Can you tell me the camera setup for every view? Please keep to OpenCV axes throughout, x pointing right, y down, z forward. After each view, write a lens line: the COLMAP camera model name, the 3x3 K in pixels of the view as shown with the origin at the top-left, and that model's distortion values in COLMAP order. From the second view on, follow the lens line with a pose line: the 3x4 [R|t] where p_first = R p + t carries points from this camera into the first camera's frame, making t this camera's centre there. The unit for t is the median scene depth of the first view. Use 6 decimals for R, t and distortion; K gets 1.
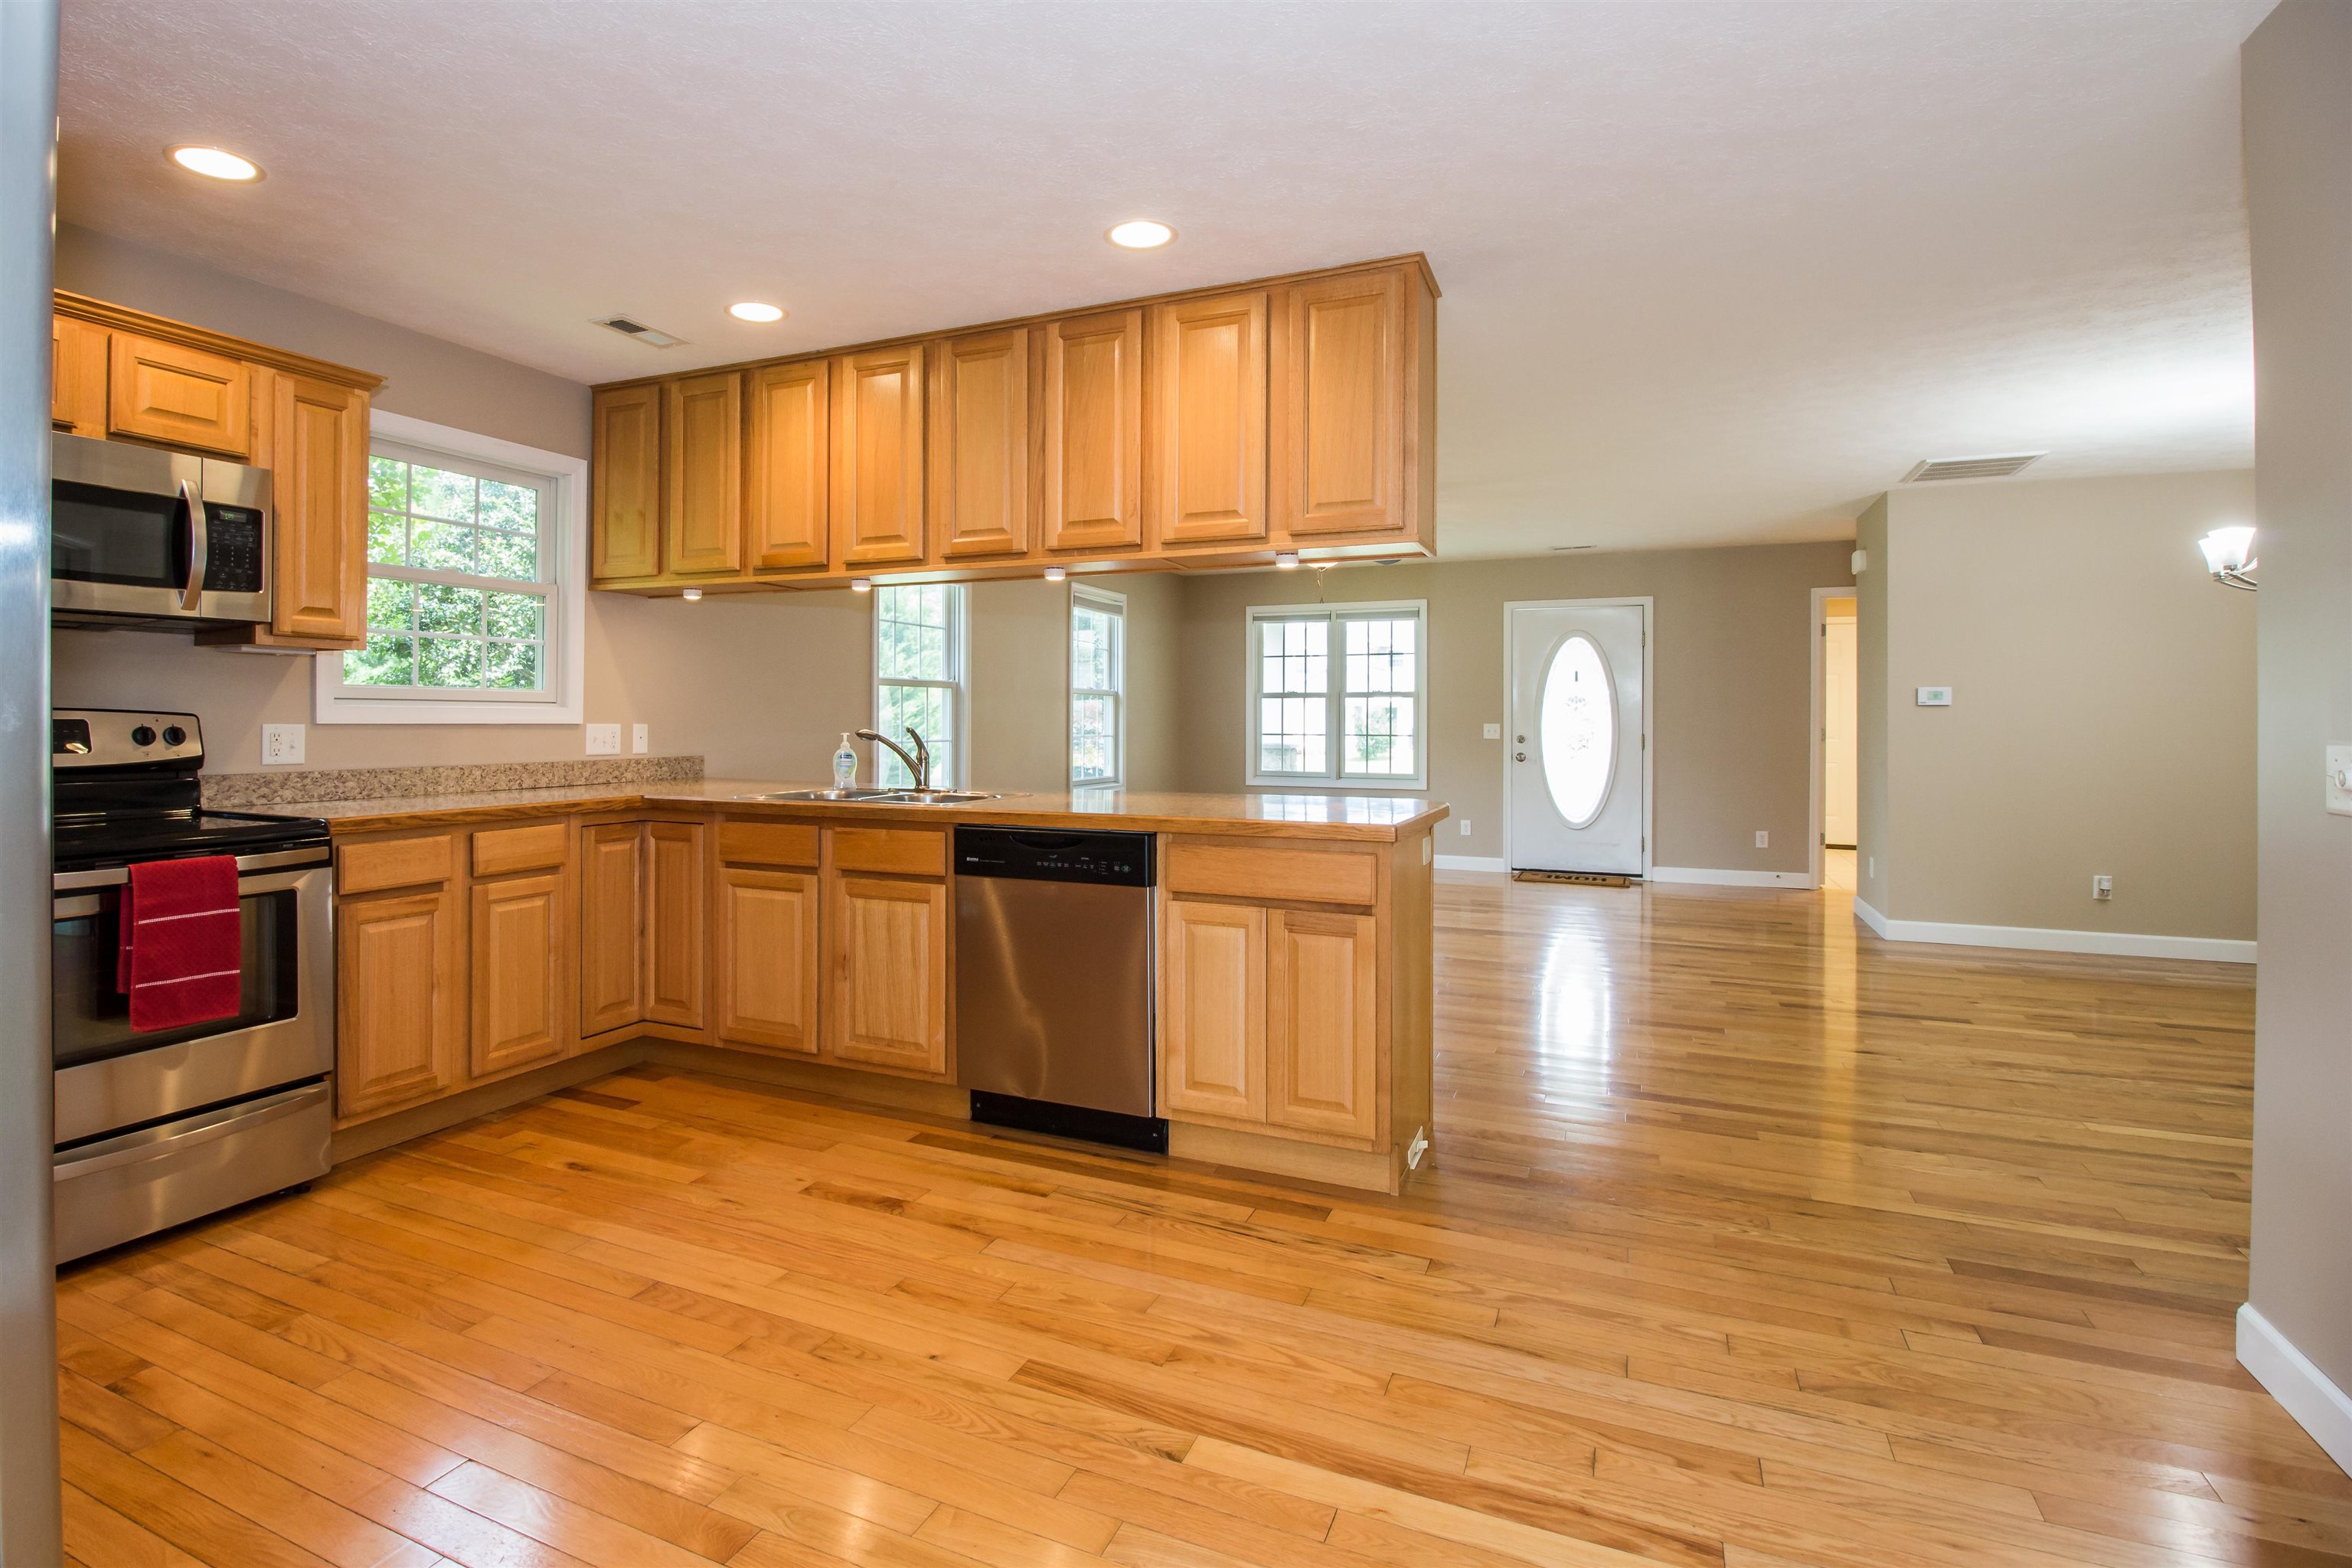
lens RADIAL K [[1167.0, 0, 1072.2], [0, 1167.0, 717.4], [0, 0, 1]] dist [0.002367, -0.006563]
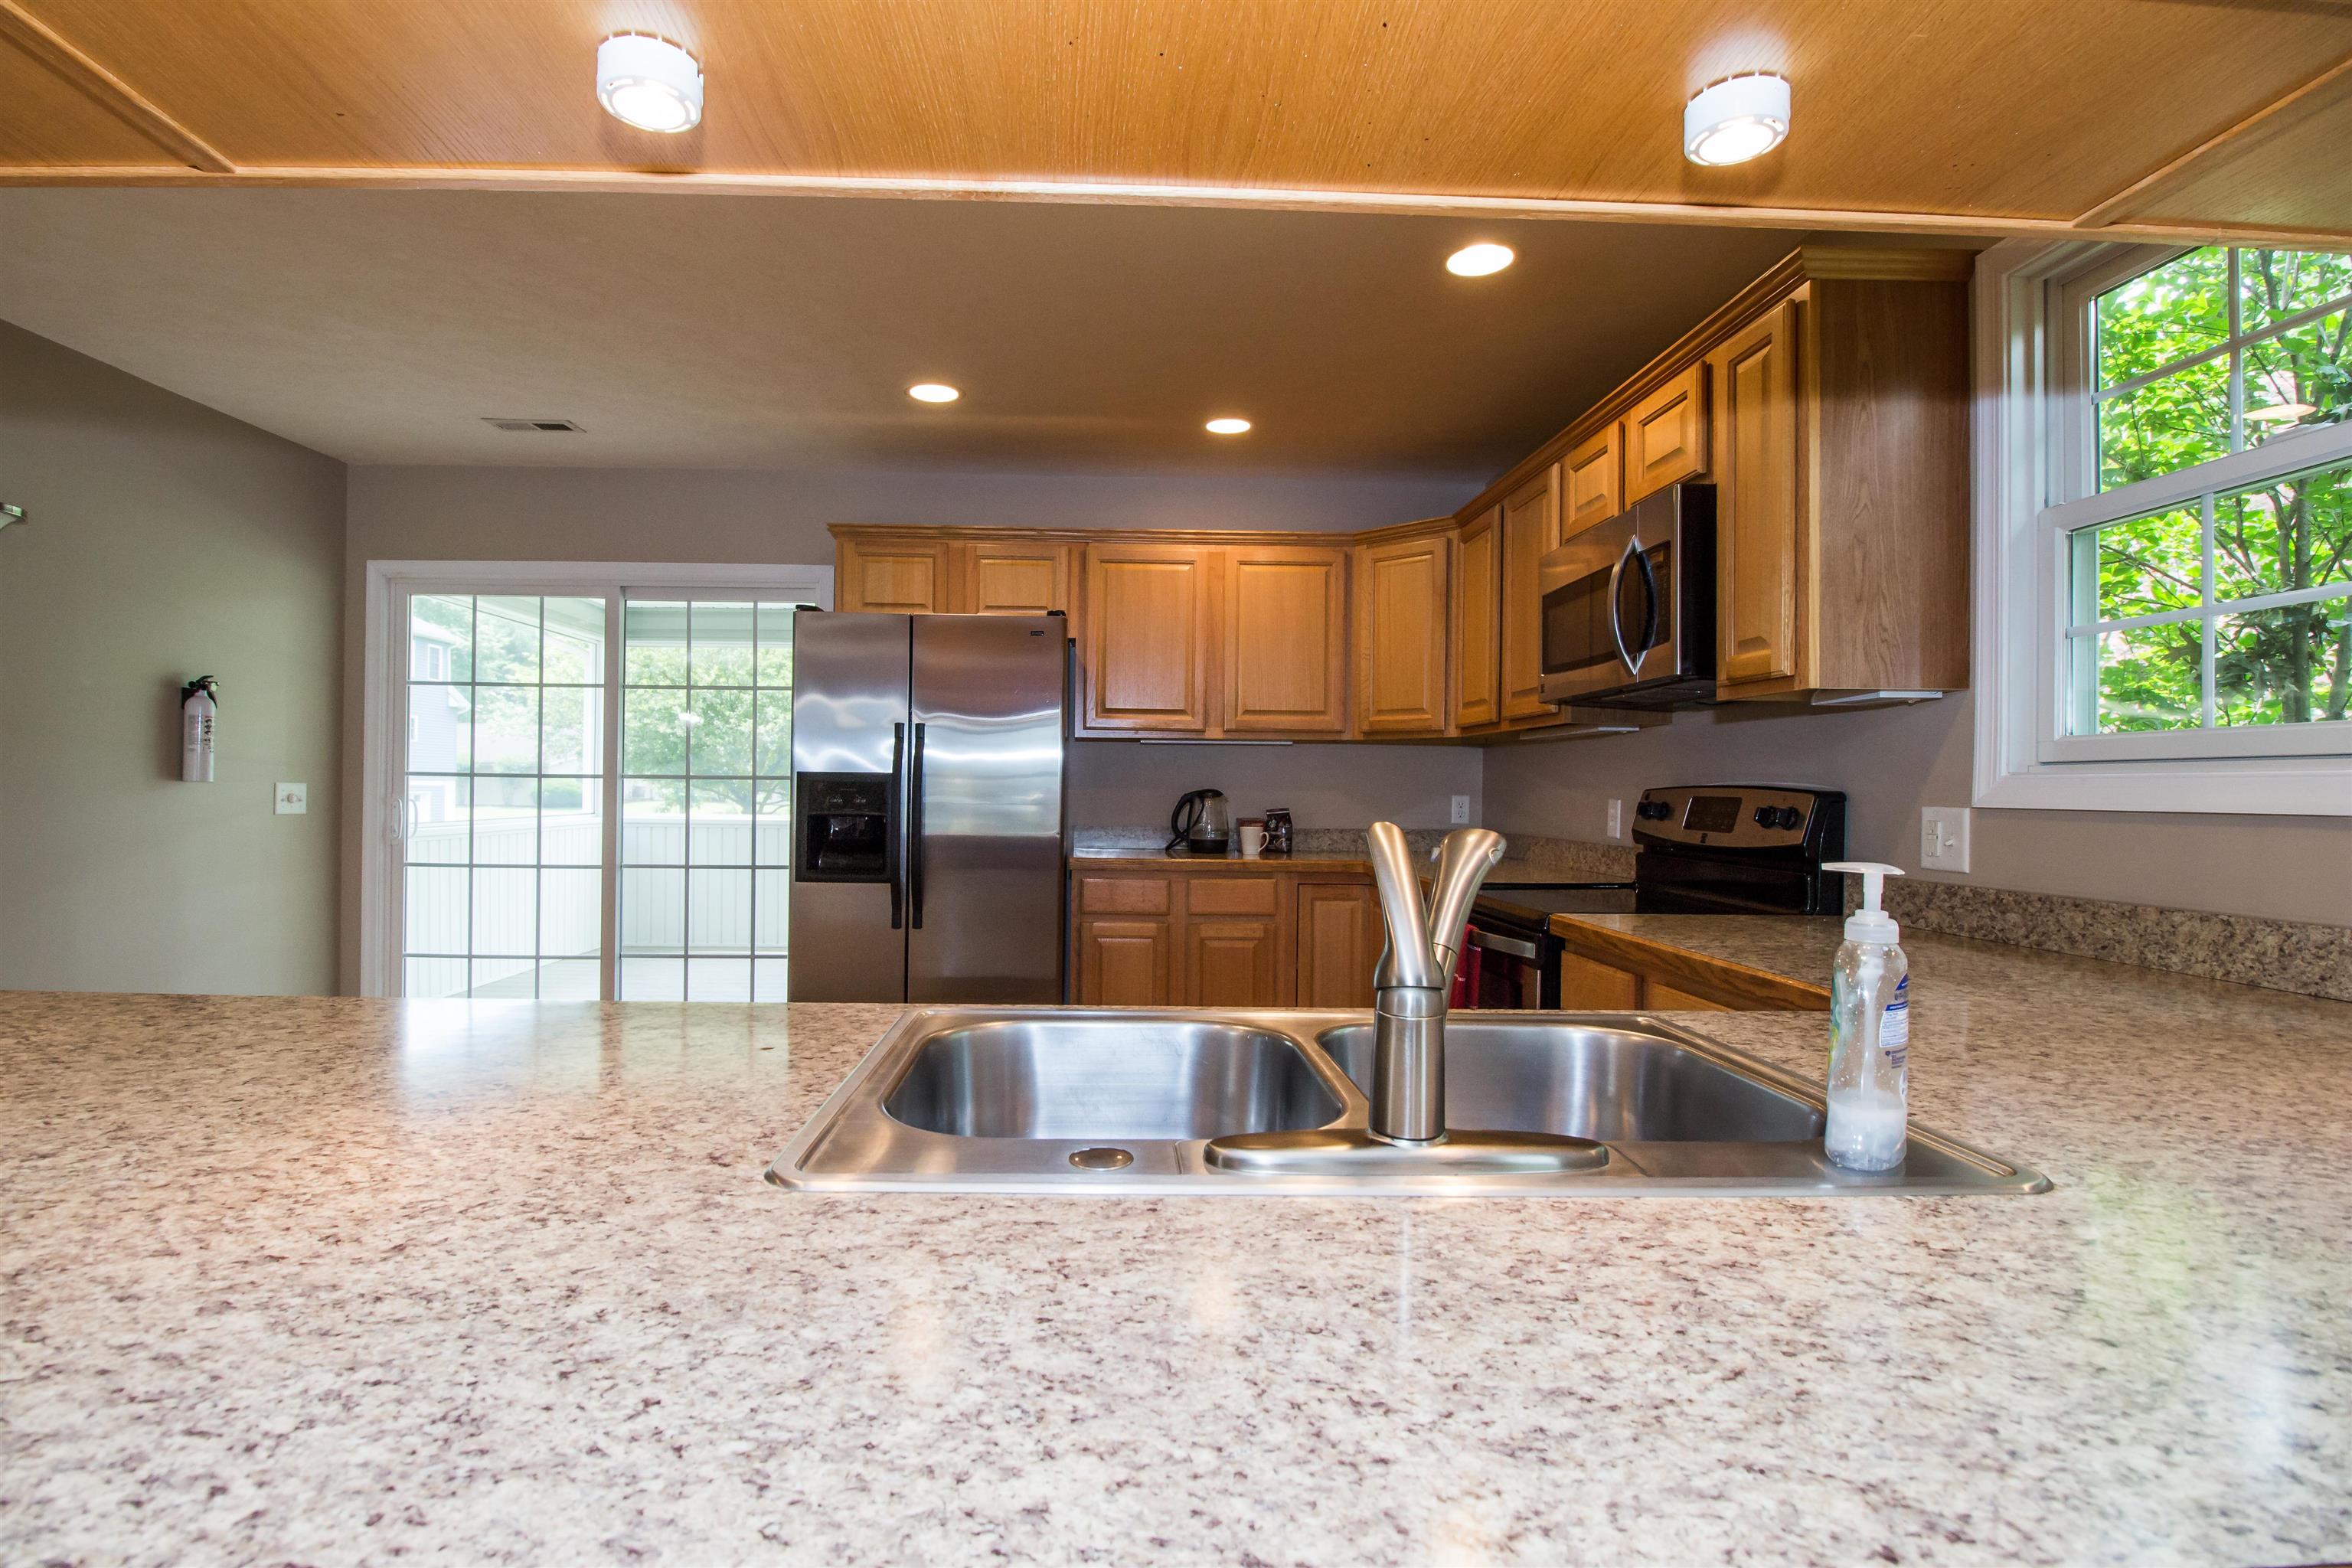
lens RADIAL K [[1167.0, 0, 1153.8], [0, 1167.0, 777.1], [0, 0, 1]] dist [0.002367, -0.006563]
pose [[-0.876377, -0.016677, -0.481336, 0.015156], [-0.012618, 0.999852, -0.011669, 0.001653], [0.481460, -0.004153, -0.876458, 1.394277]]
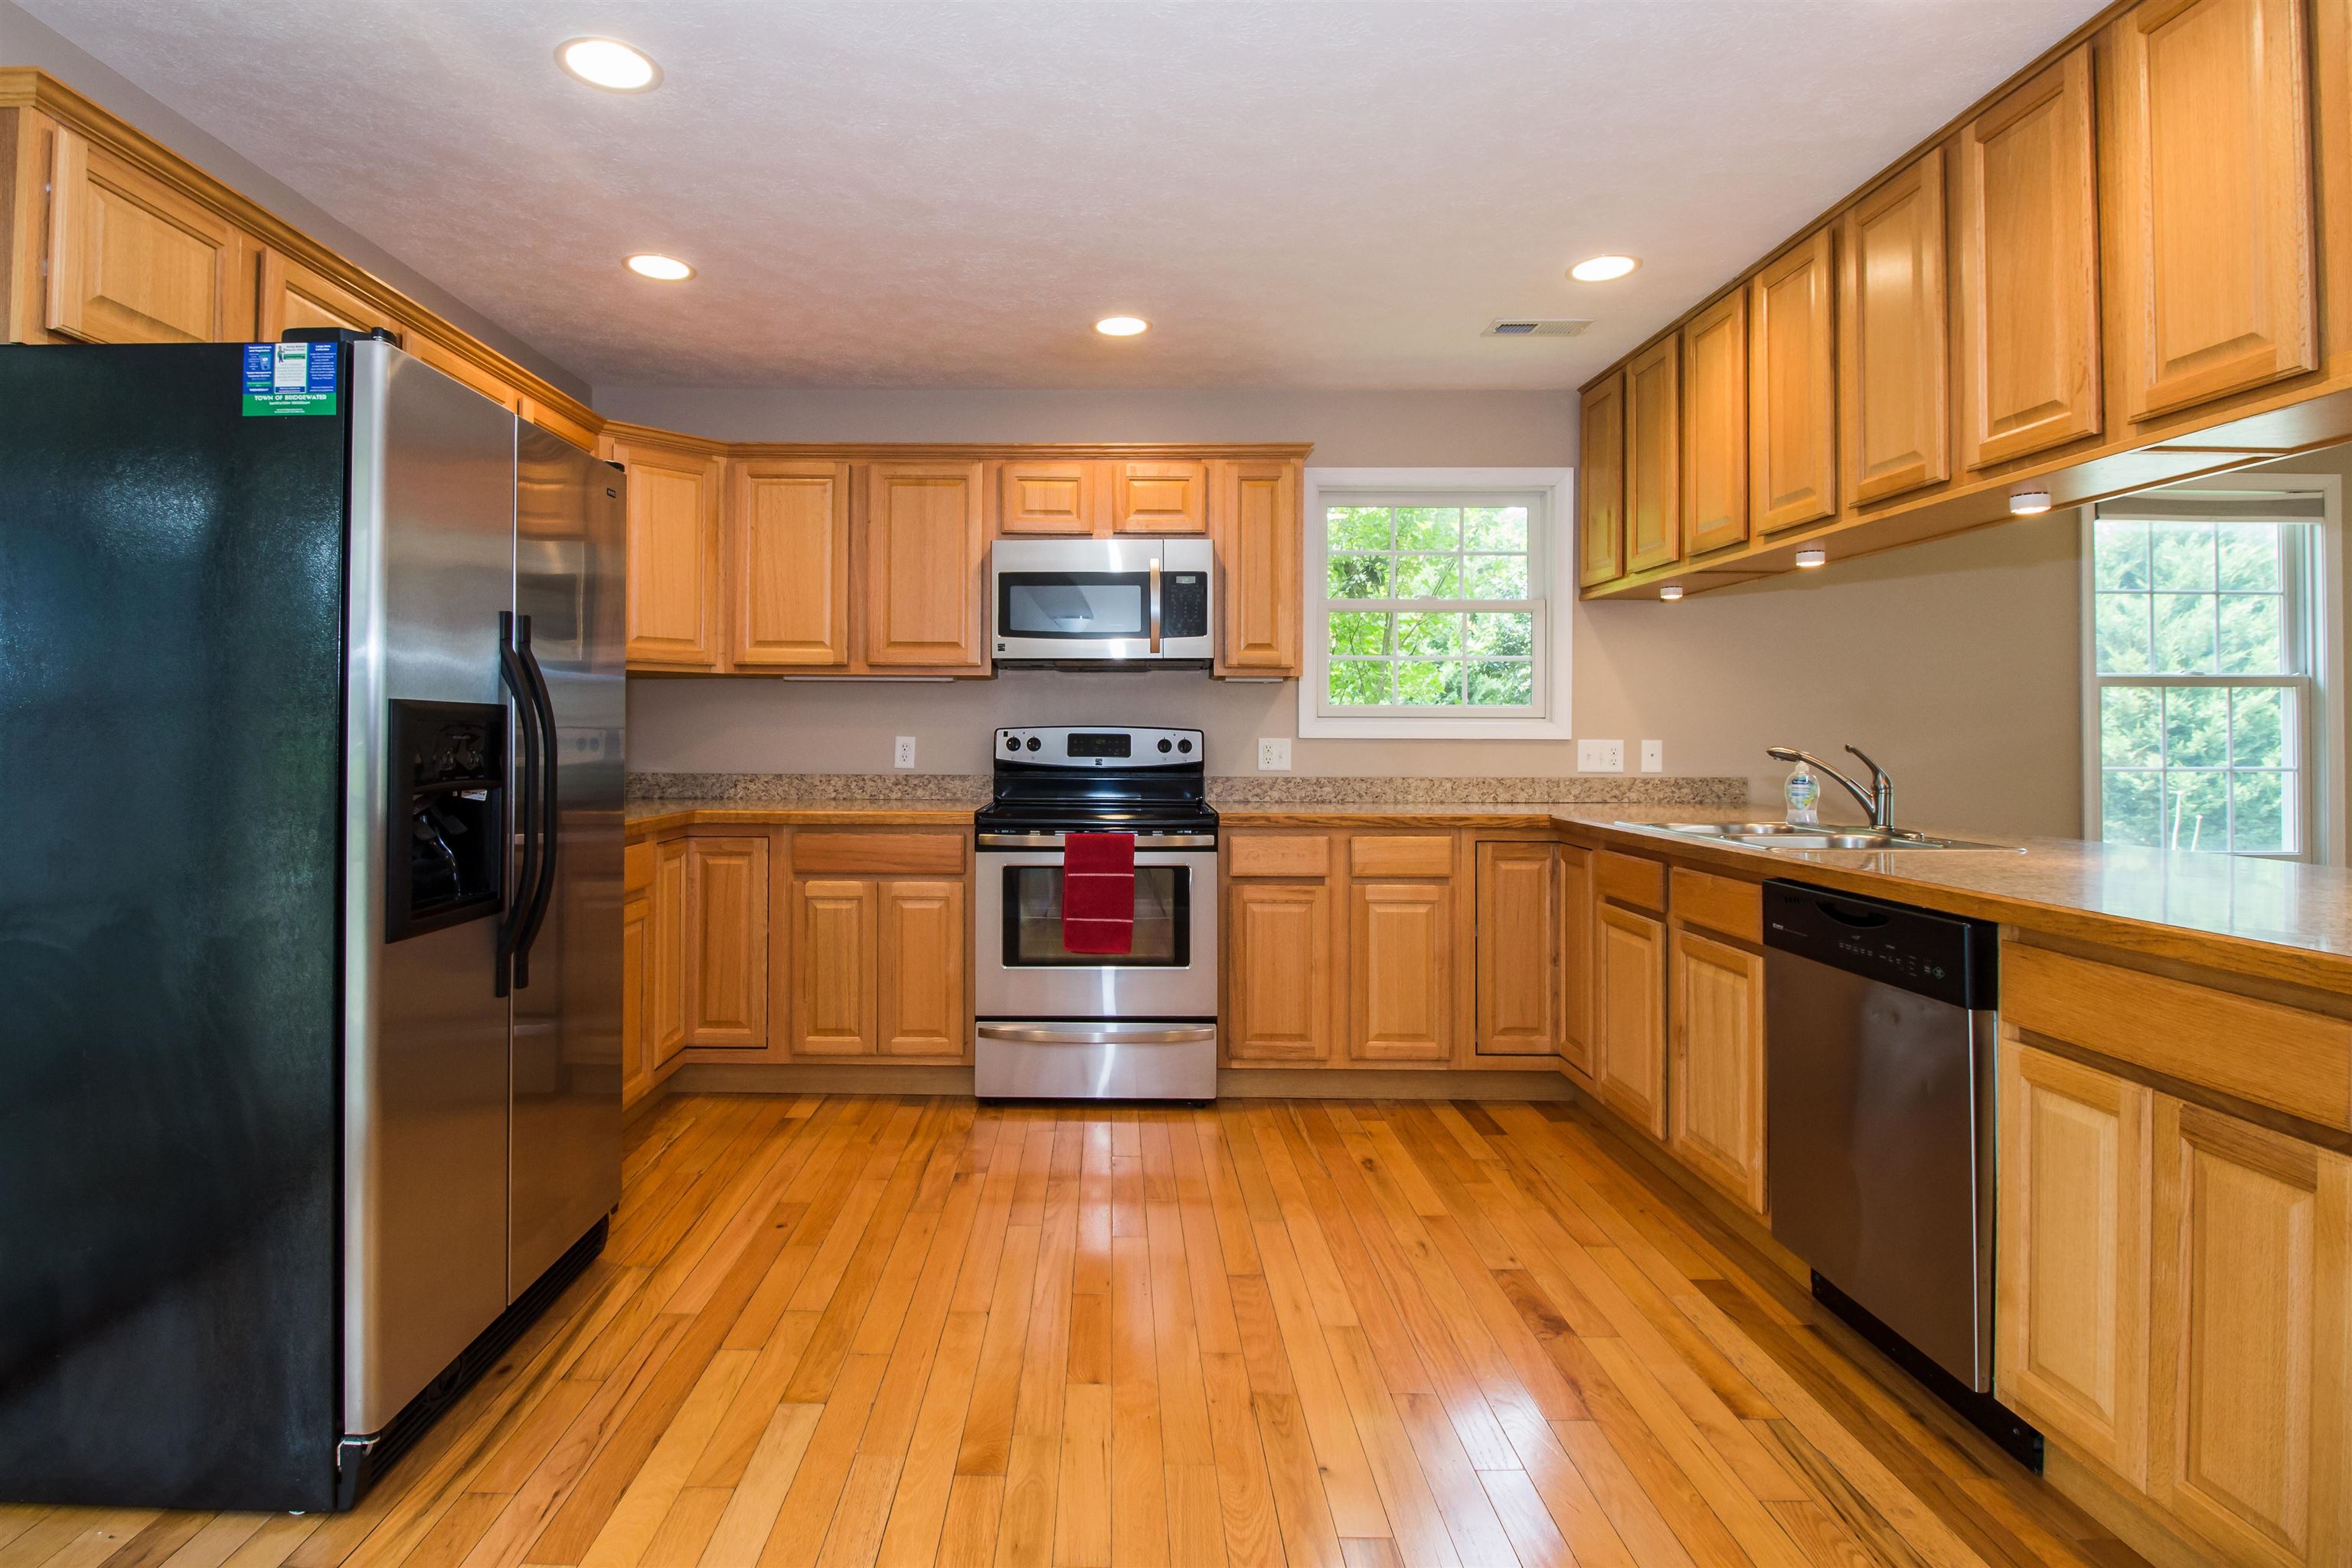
lens RADIAL K [[1167.0, 0, 1089.0], [0, 1167.0, 719.9], [0, 0, 1]] dist [0.002367, -0.006563]
pose [[0.430870, -0.012416, -0.902329, 0.372317], [-0.000250, 0.999904, -0.013878, 0.003794], [0.902414, 0.006206, 0.430825, 0.294245]]
